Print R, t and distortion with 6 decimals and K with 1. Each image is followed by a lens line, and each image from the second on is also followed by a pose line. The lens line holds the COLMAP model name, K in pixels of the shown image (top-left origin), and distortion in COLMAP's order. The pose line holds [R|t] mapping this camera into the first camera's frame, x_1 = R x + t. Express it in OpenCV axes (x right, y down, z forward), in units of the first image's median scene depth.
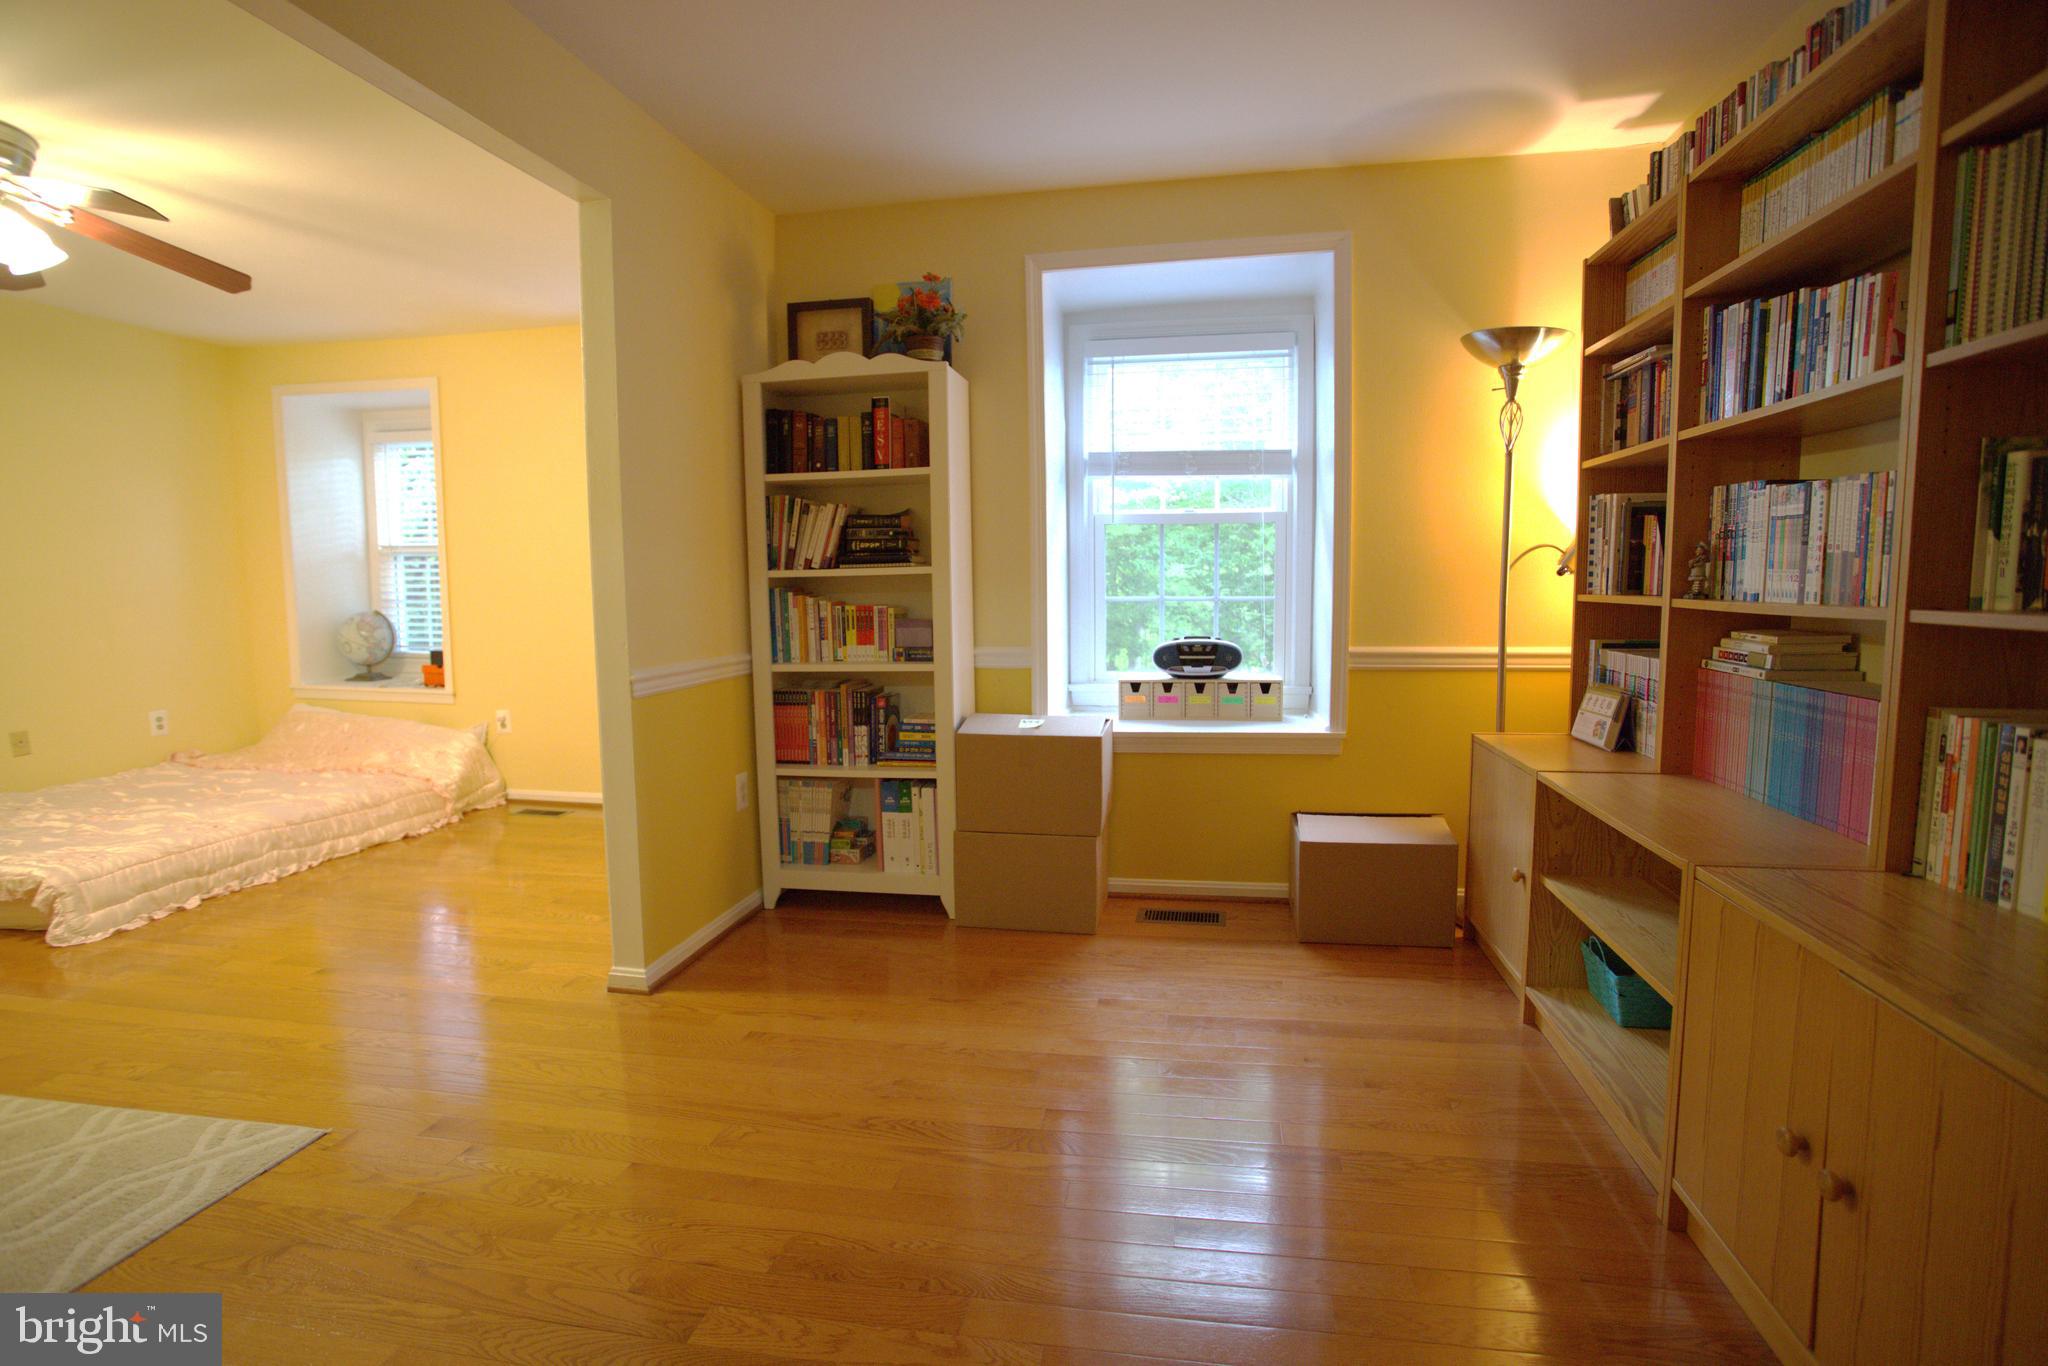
lens RADIAL K [[987.5, 0, 1020.8], [0, 987.5, 678.2], [0, 0, 1]] dist [-0.072463, 0.031757]
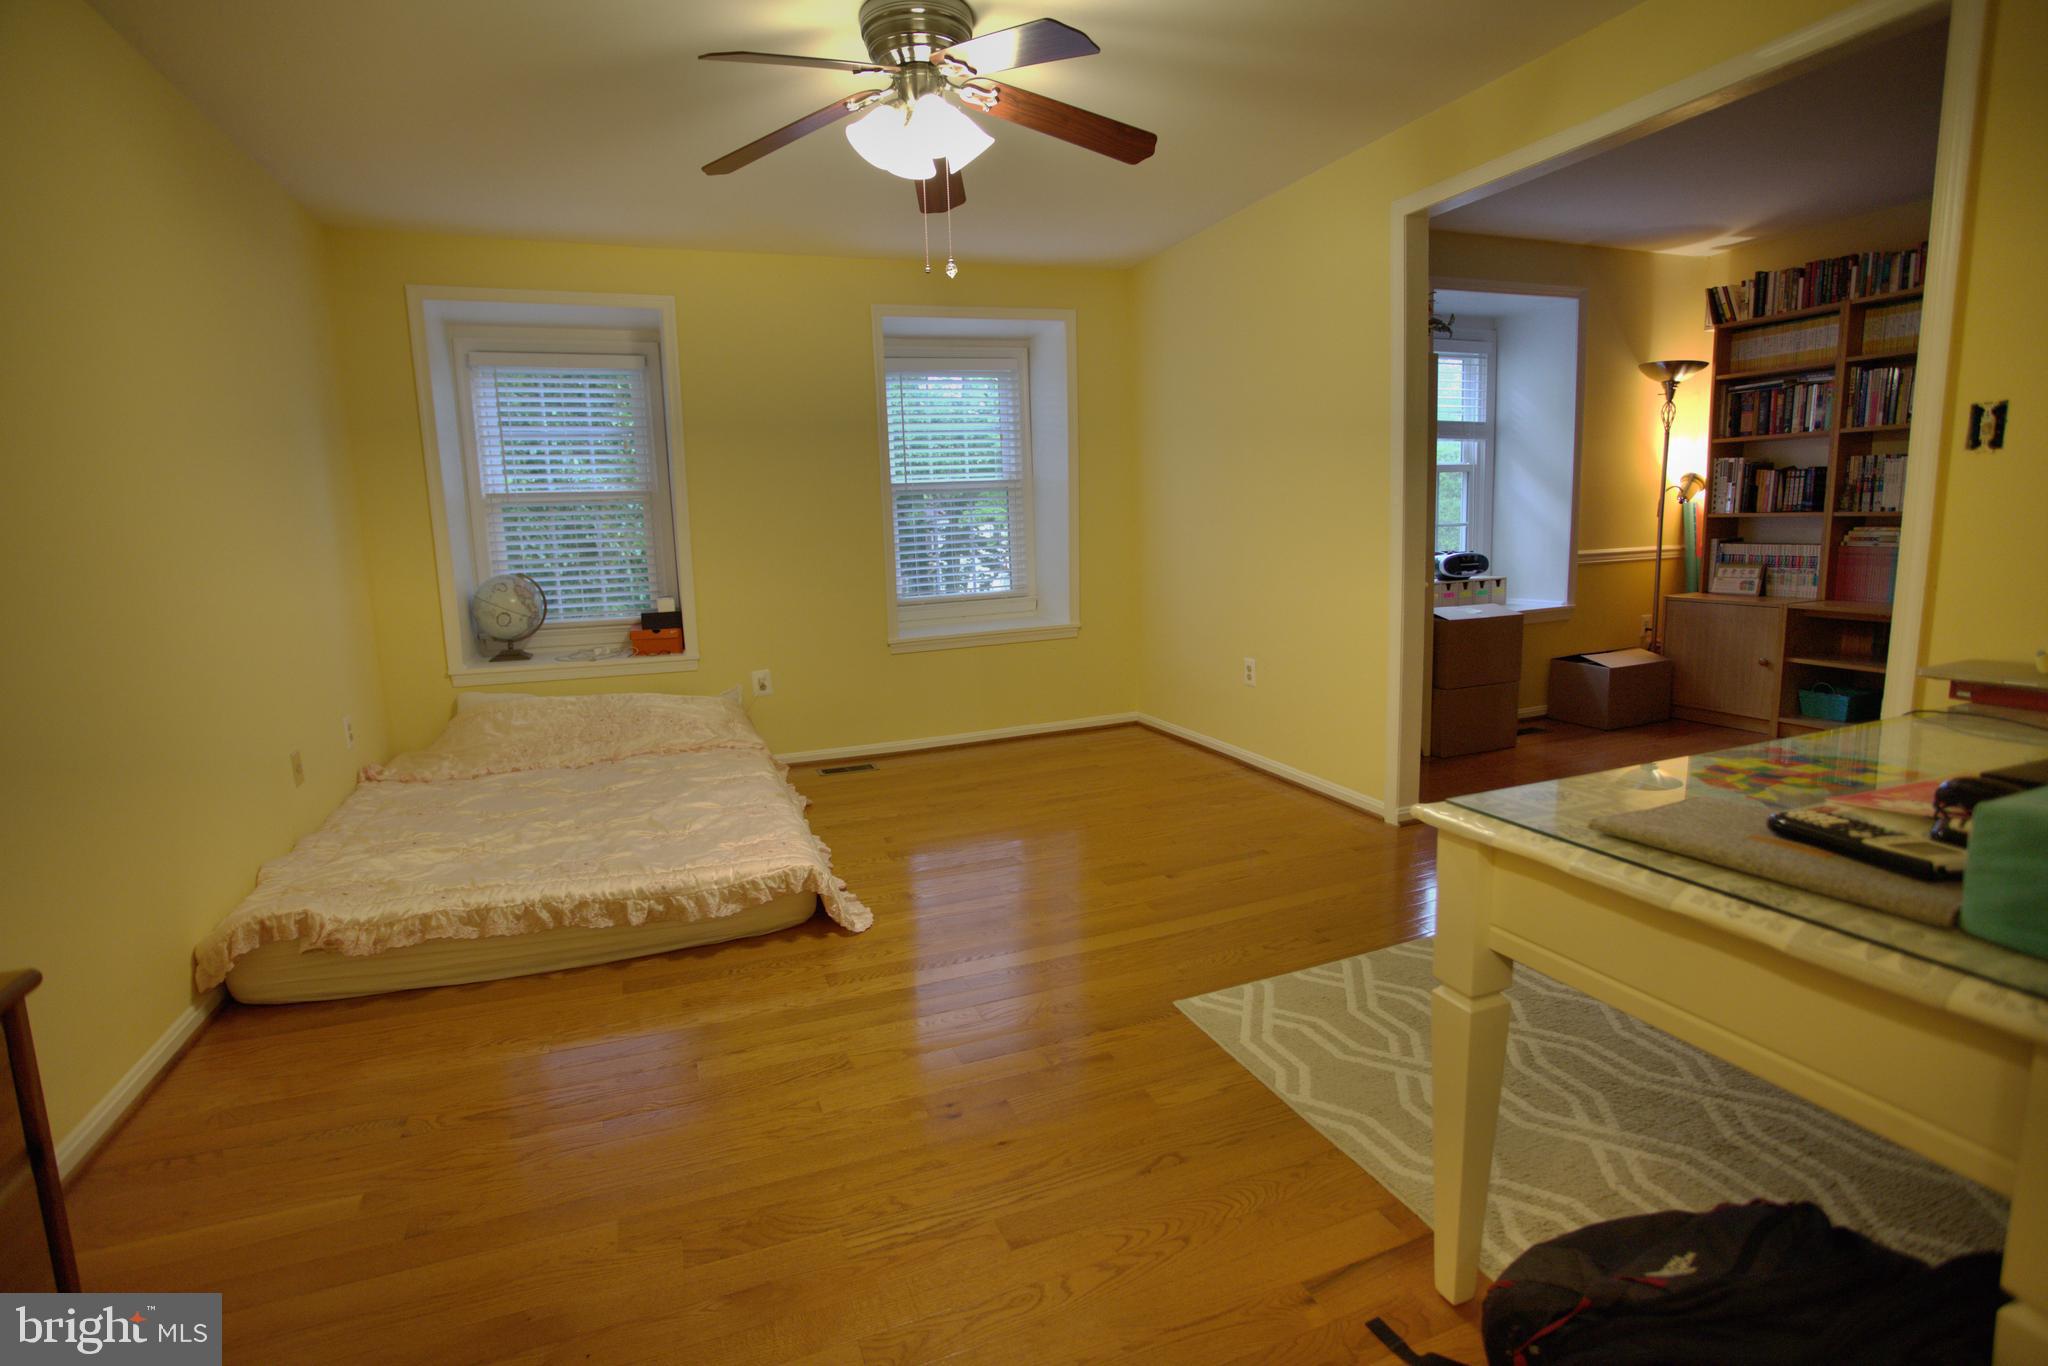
lens RADIAL K [[987.5, 0, 1020.8], [0, 987.5, 678.2], [0, 0, 1]] dist [-0.072463, 0.031757]
pose [[0.848187, -0.104155, 0.519356, -1.370911], [0.080784, 0.994443, 0.067499, -0.005273], [-0.523501, -0.015296, 0.851888, 0.134235]]
